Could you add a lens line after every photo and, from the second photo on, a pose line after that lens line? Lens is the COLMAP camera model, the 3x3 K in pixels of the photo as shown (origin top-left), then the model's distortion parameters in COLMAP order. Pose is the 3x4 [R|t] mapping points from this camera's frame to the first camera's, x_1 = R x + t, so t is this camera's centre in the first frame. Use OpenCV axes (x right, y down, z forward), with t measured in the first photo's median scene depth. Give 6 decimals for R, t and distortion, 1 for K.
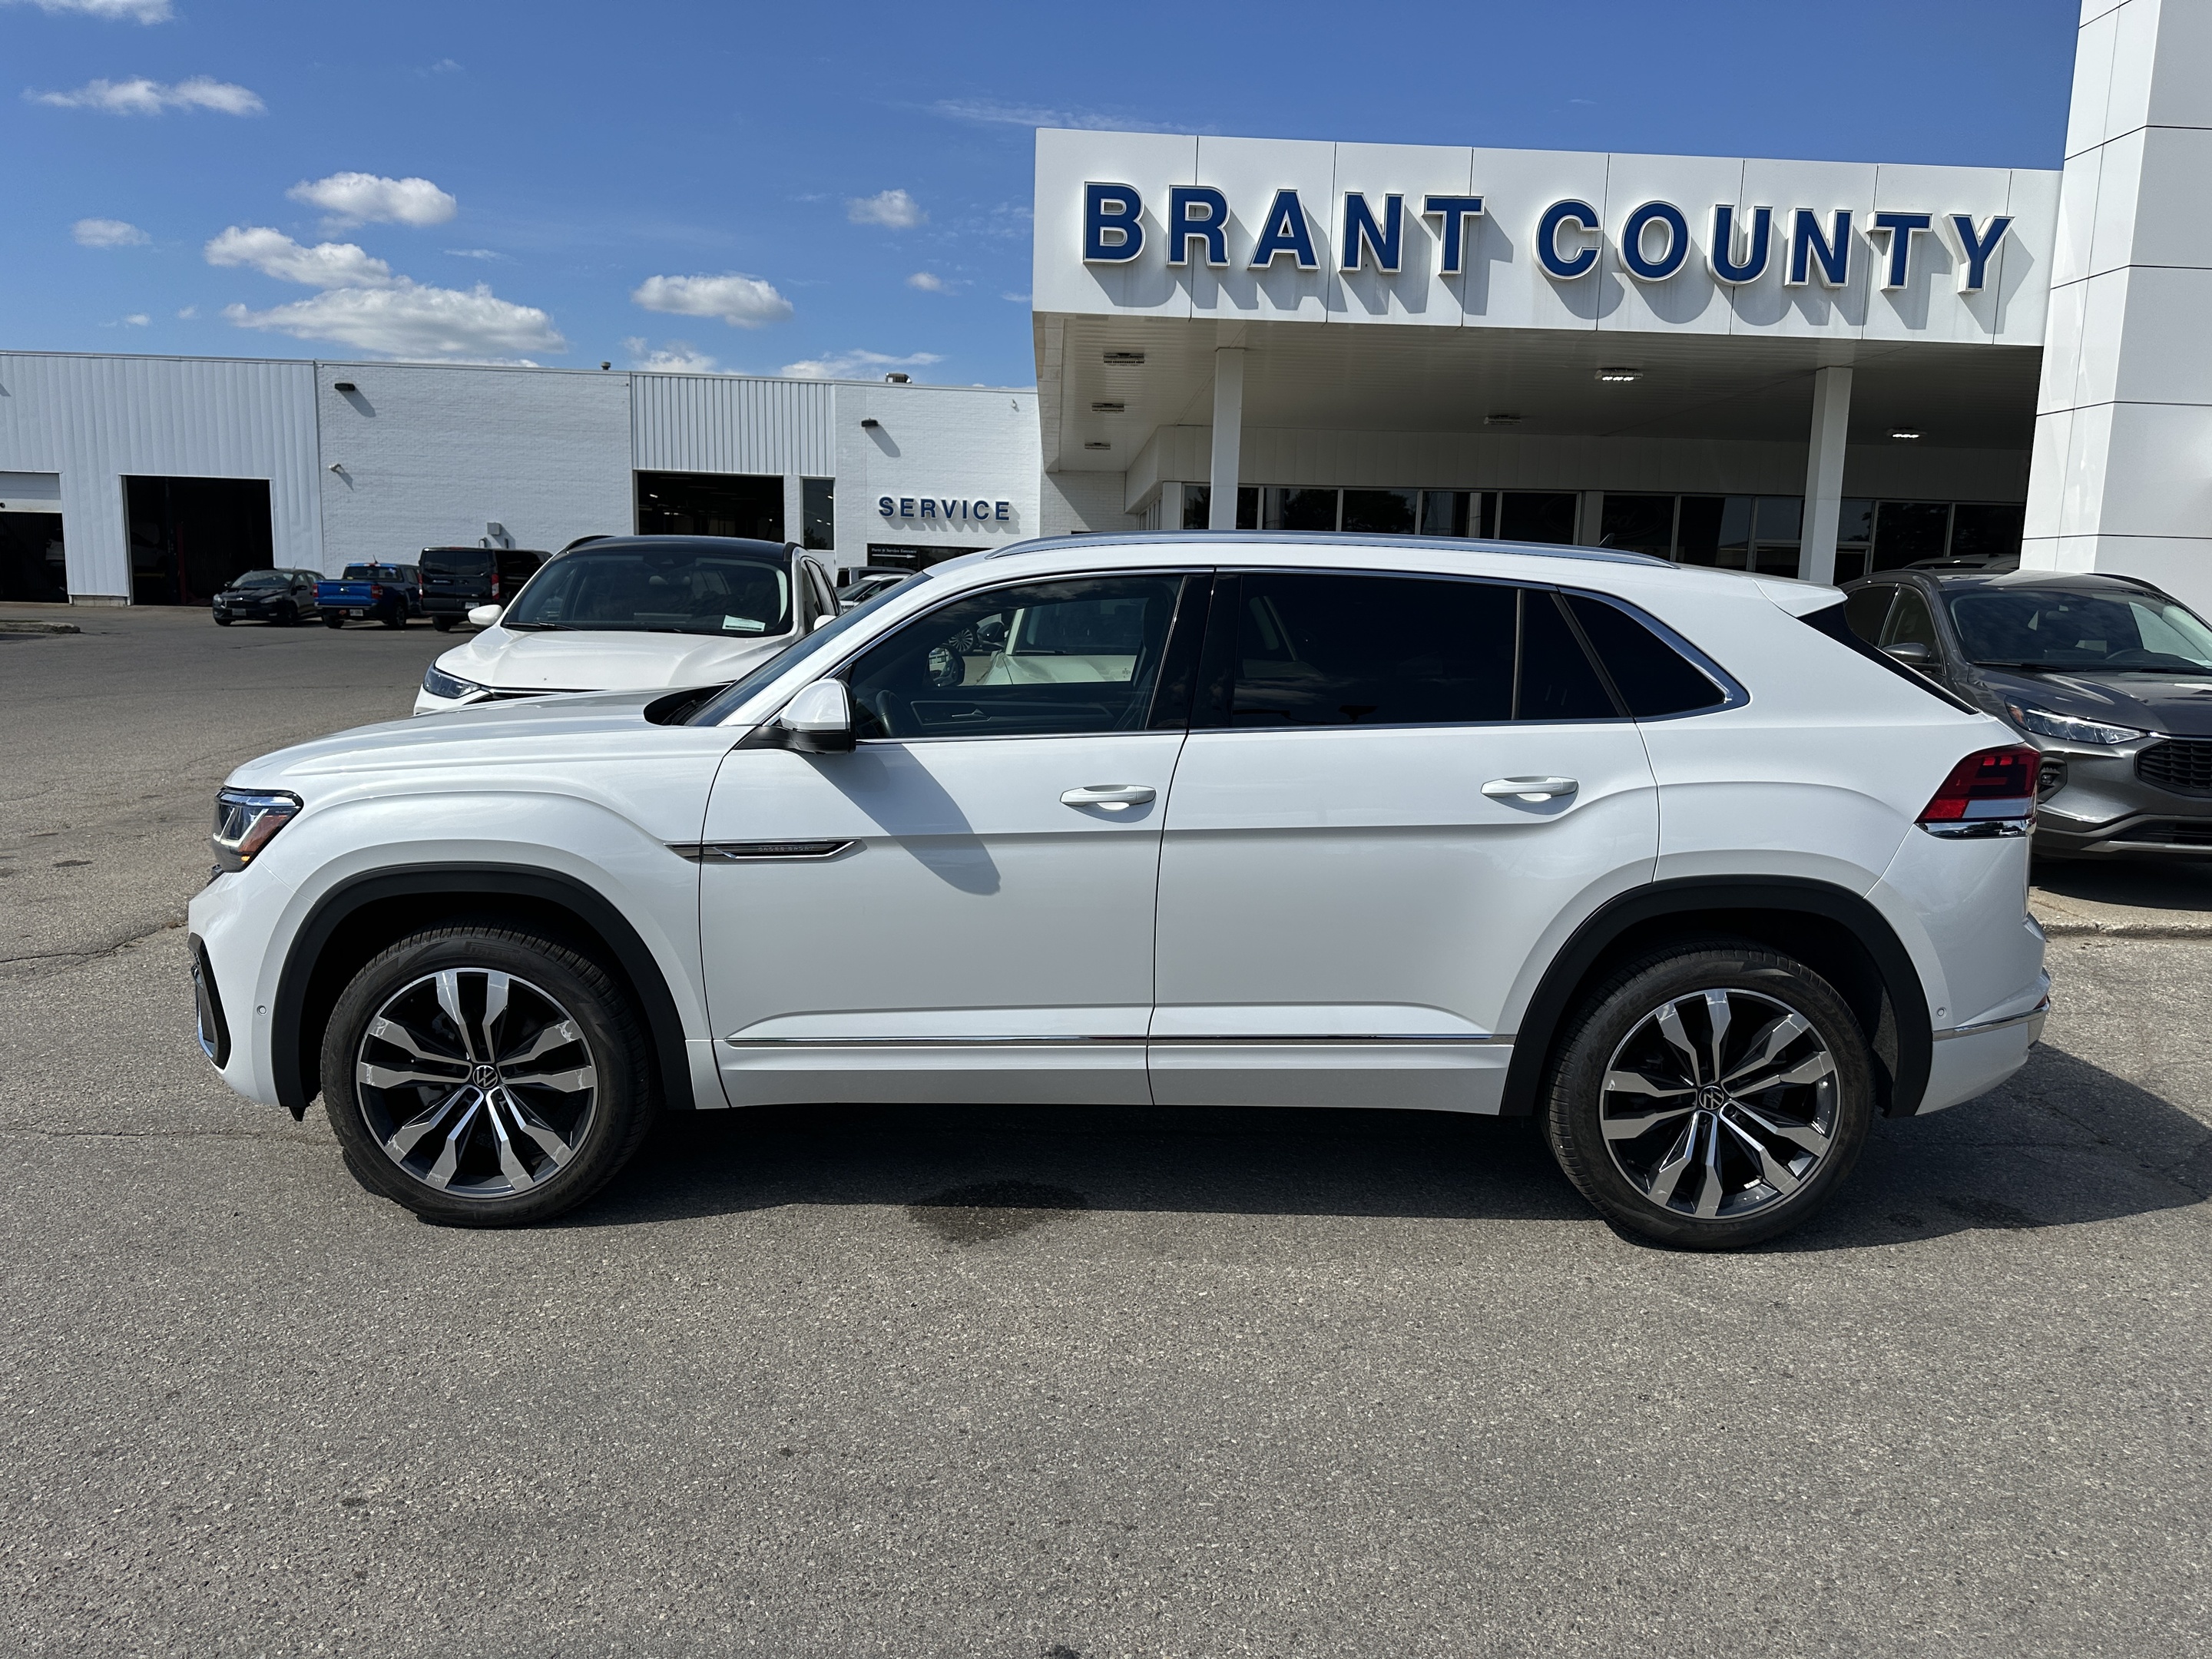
lens RADIAL K [[1544.7, 0, 1106.0], [0, 1544.7, 829.5], [0, 0, 1]] dist [0.041380, -0.057158]
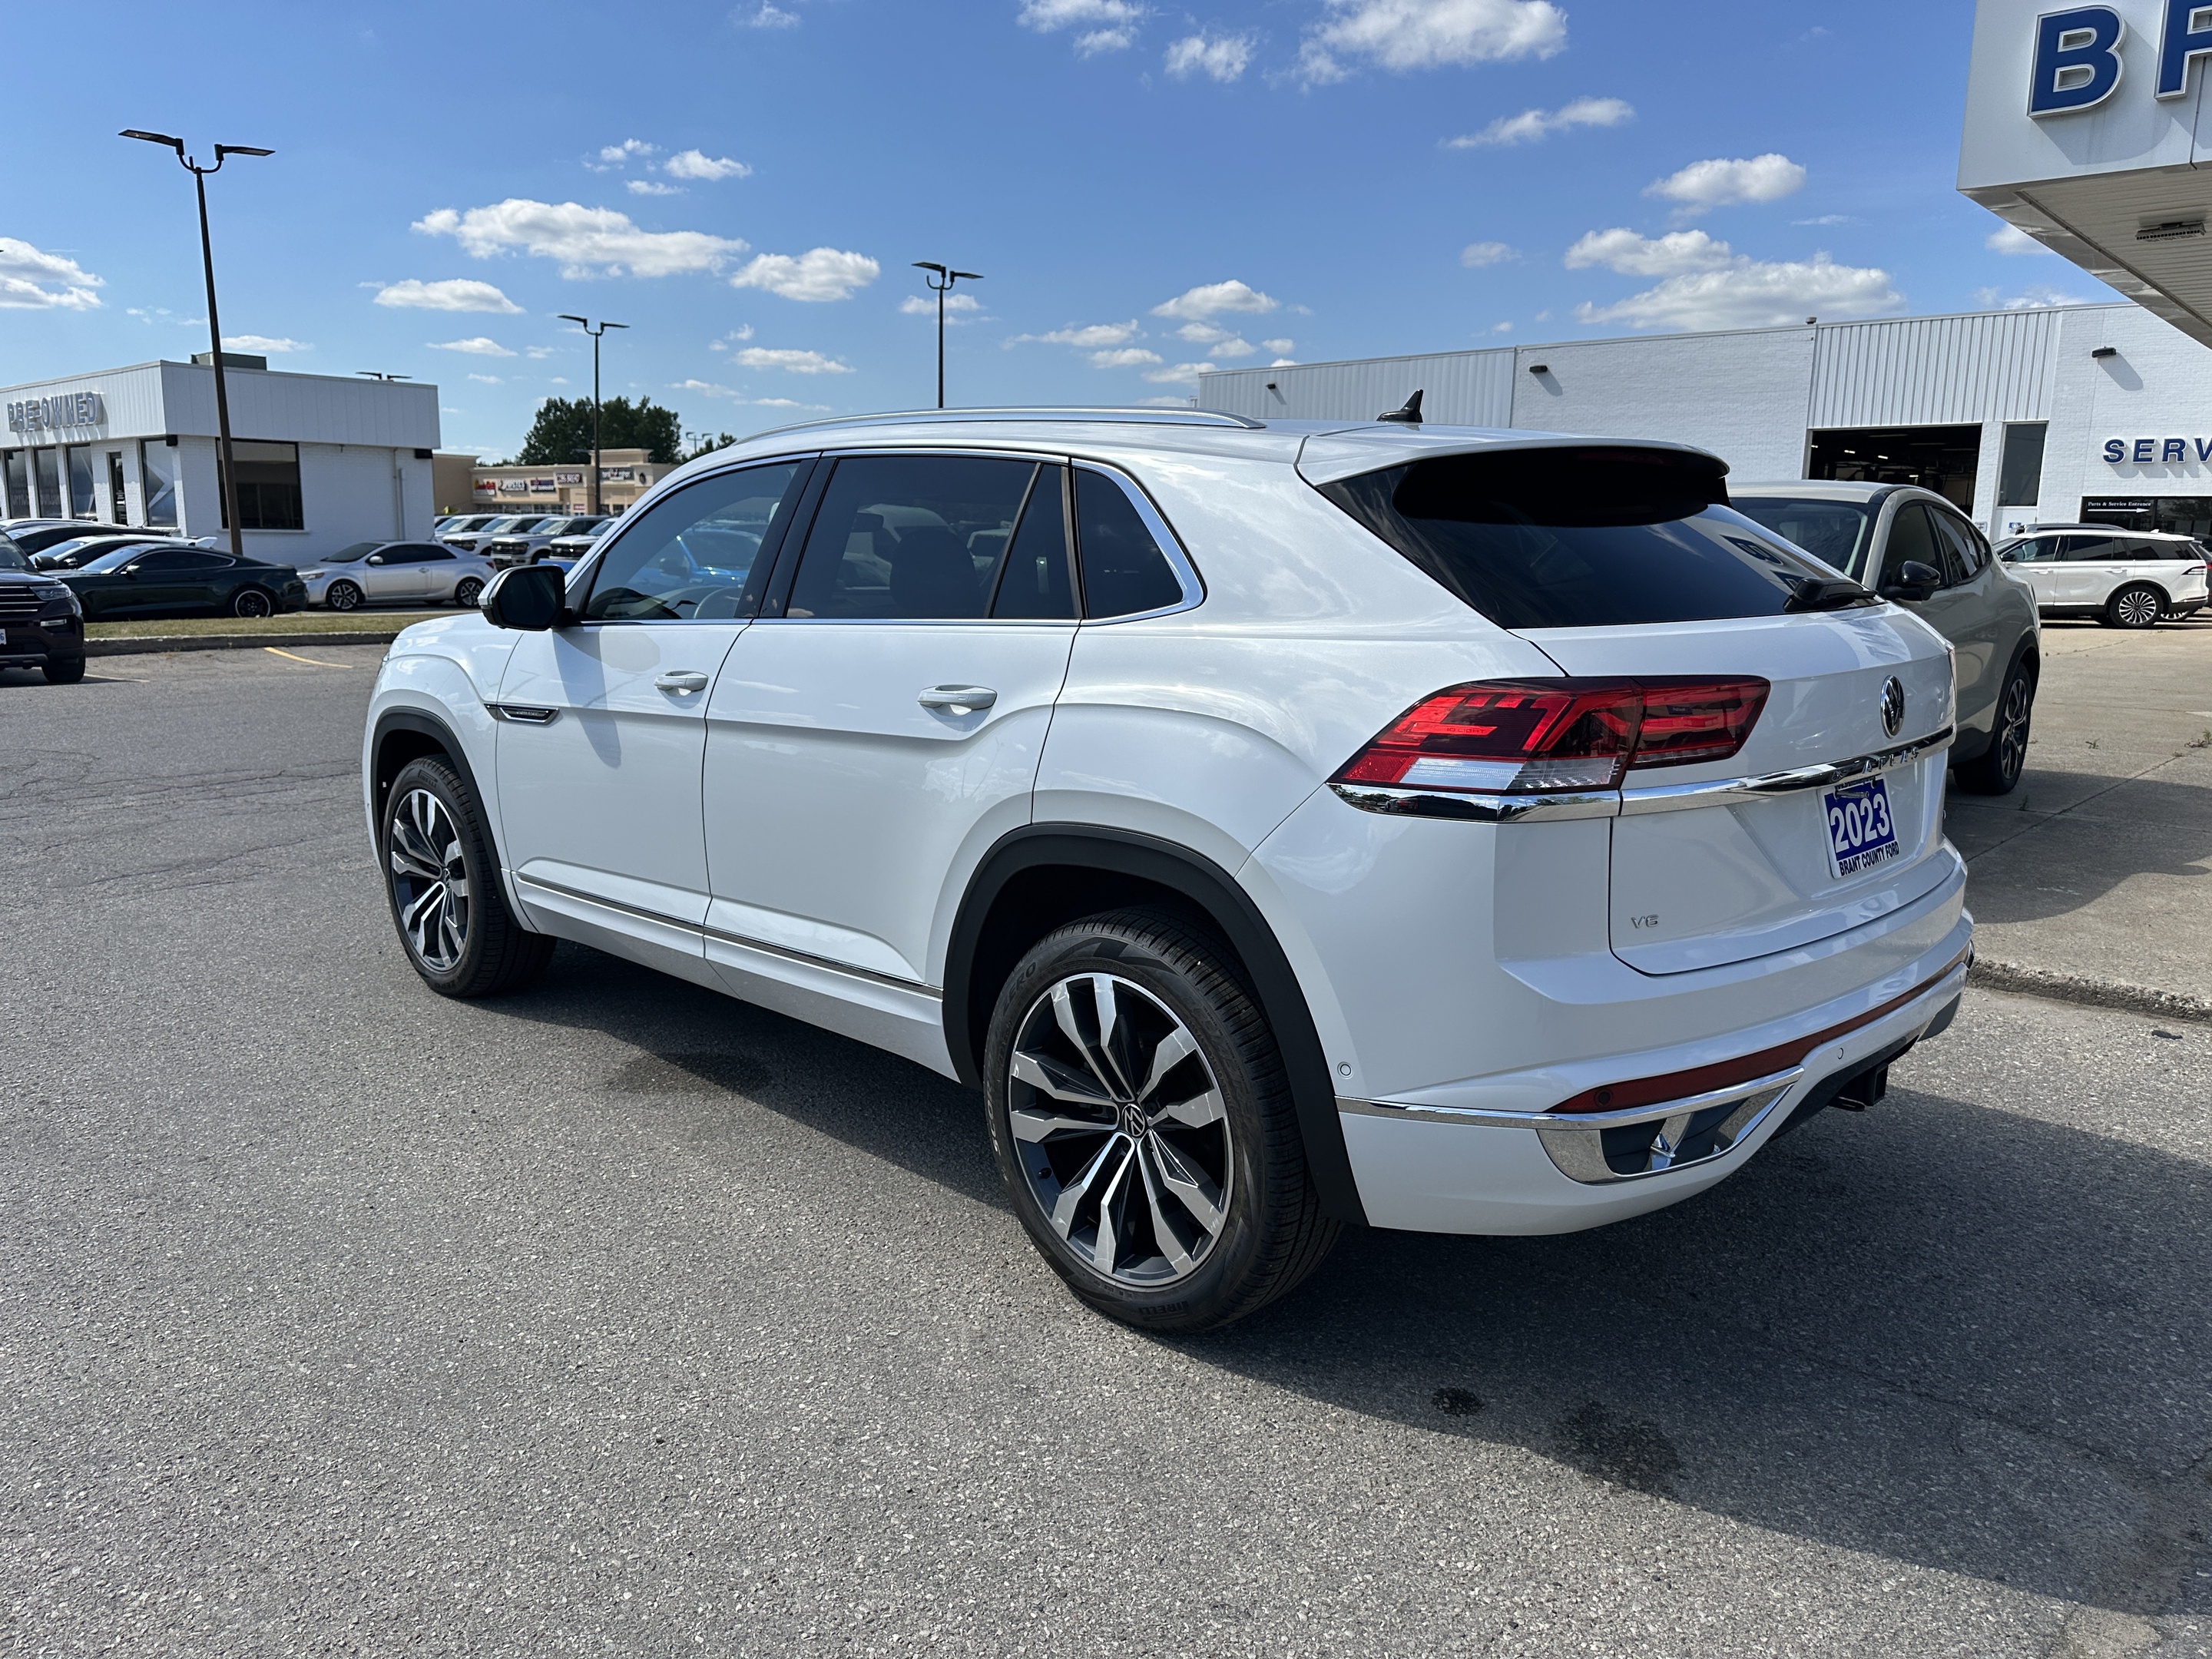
lens RADIAL K [[1538.4, 0, 1105.9], [0, 1538.4, 823.4], [0, 0, 1]] dist [0.029865, -0.031857]
pose [[0.714831, 0.109328, -0.690698, 0.229249], [-0.099756, 0.993544, 0.054022, -0.003974], [0.692145, 0.030285, 0.721123, 0.114158]]
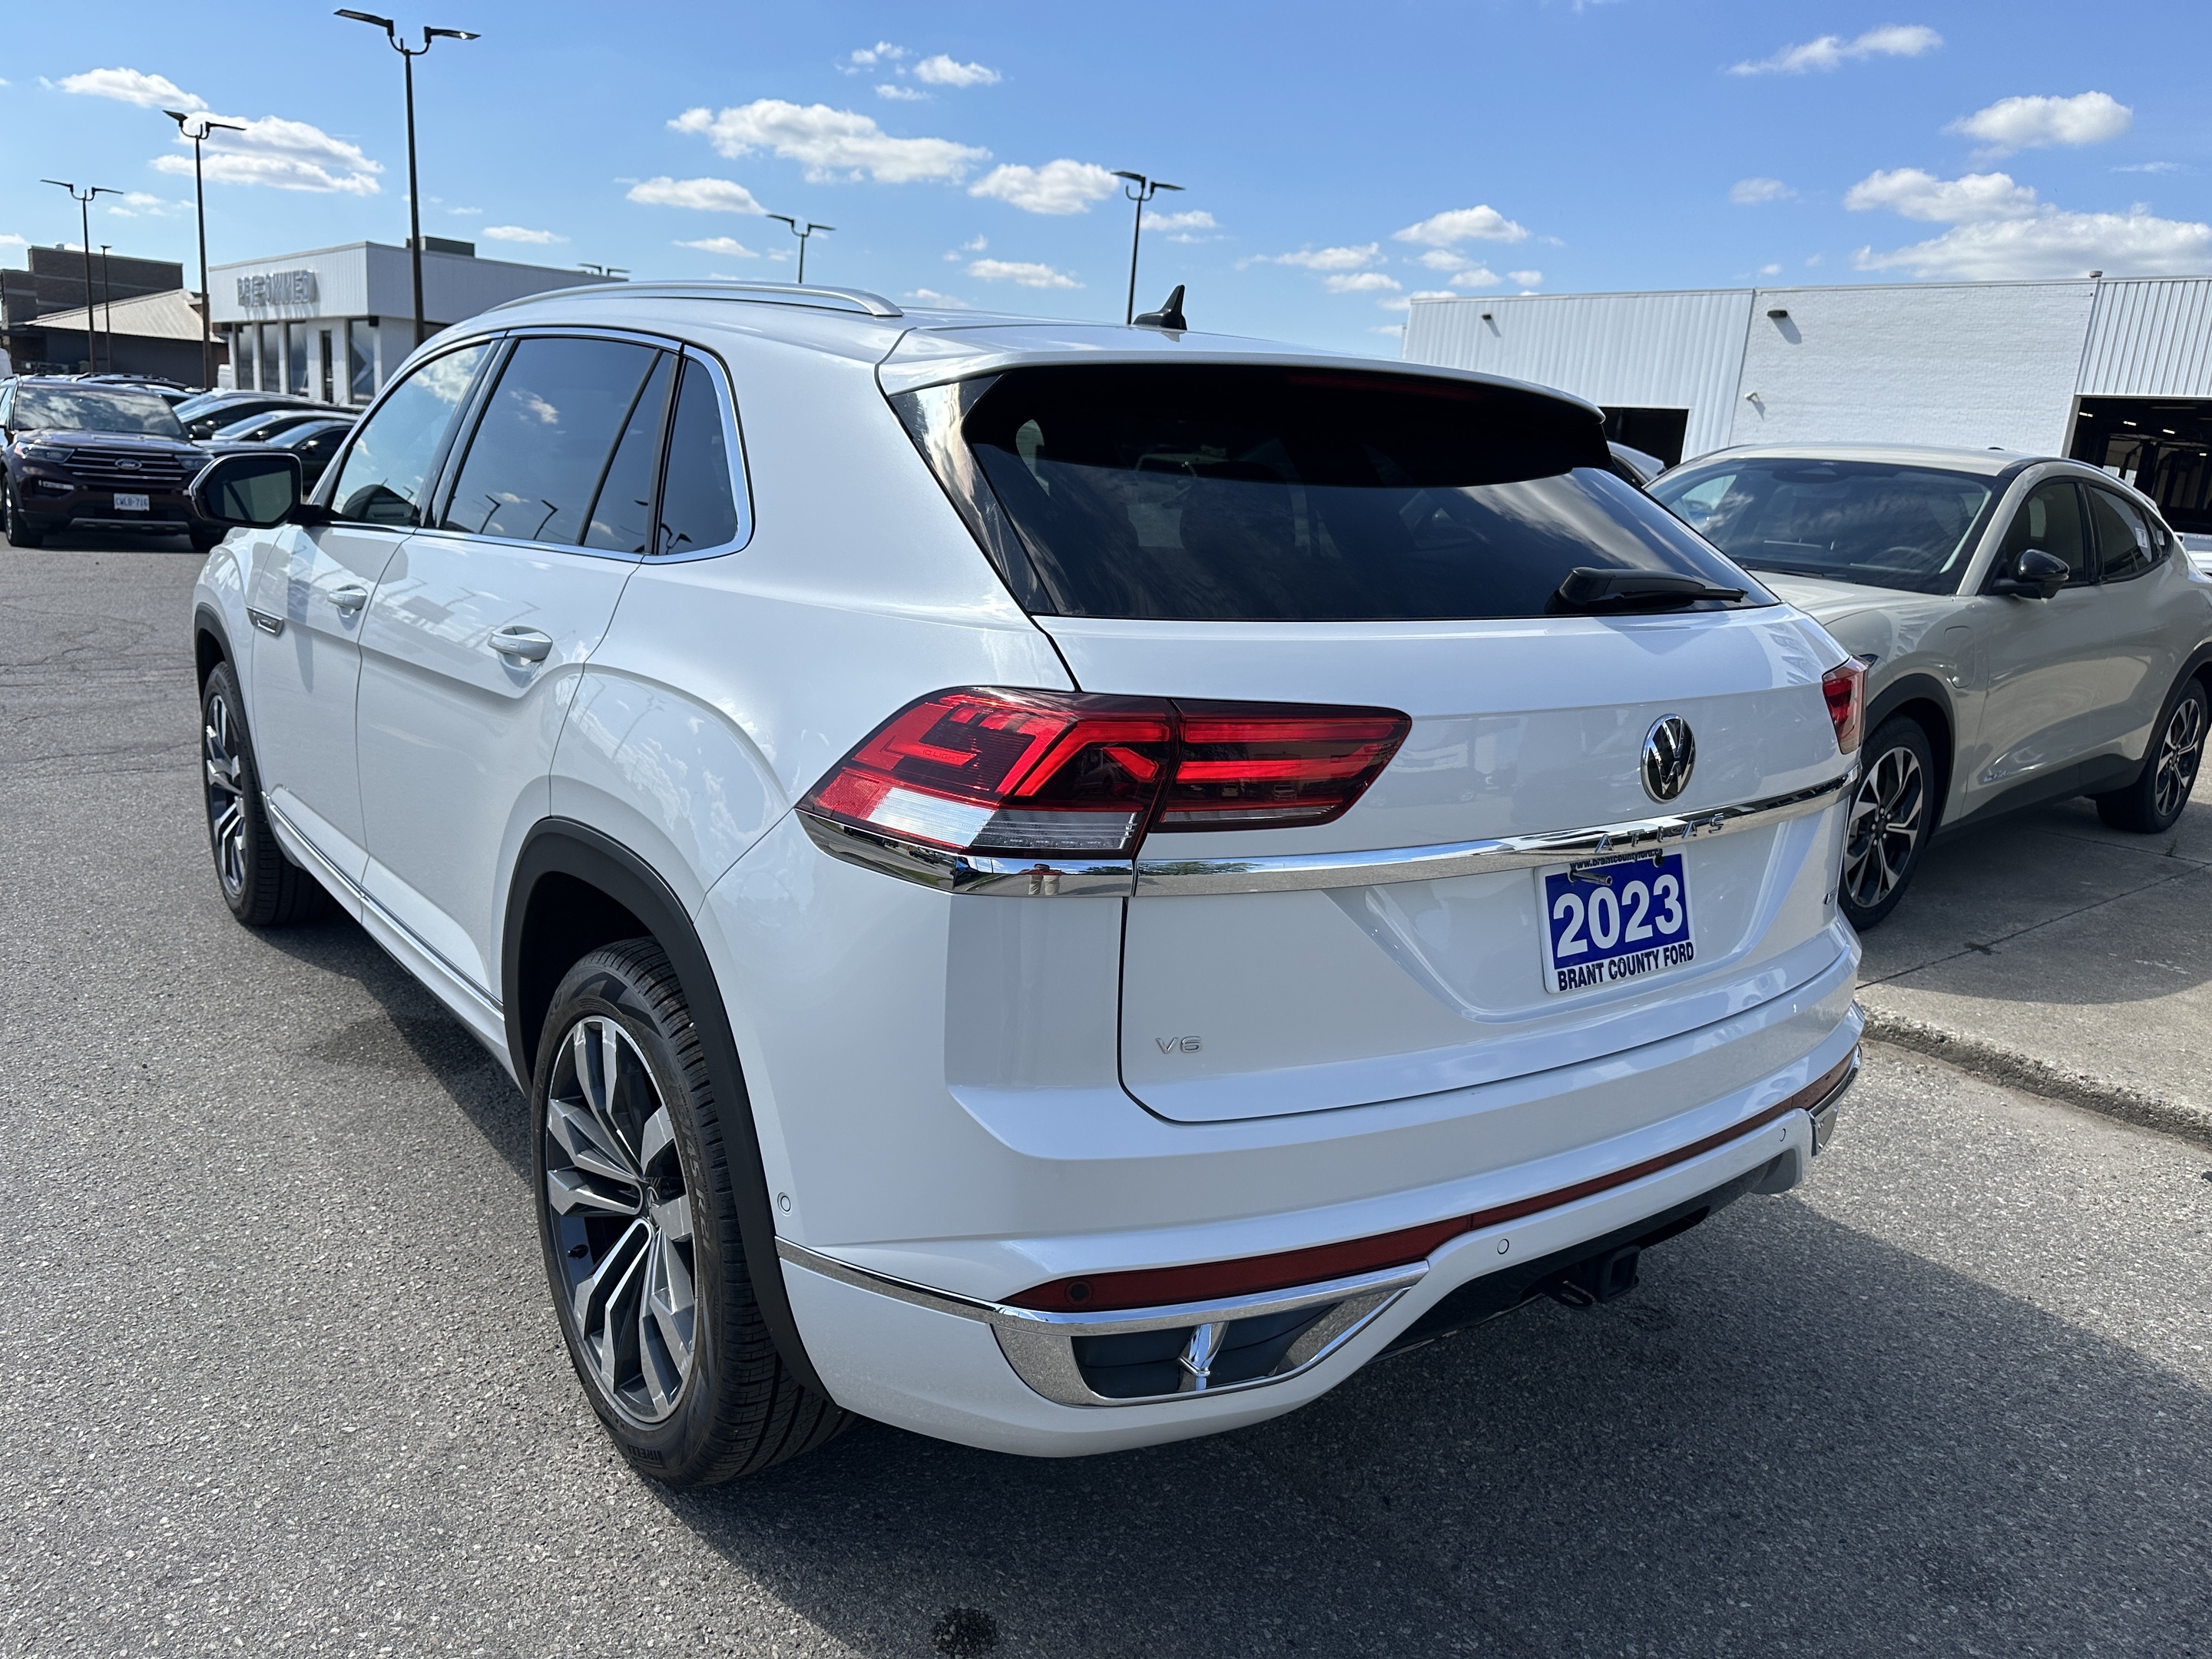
lens RADIAL K [[1553.6, 0, 1106.0], [0, 1553.6, 829.5], [0, 0, 1]] dist [0.013520, -0.016545]
pose [[0.615330, 0.199250, -0.762672, 0.239235], [-0.171784, 0.978168, 0.116952, -0.018764], [0.769324, 0.059051, 0.636124, 0.194079]]
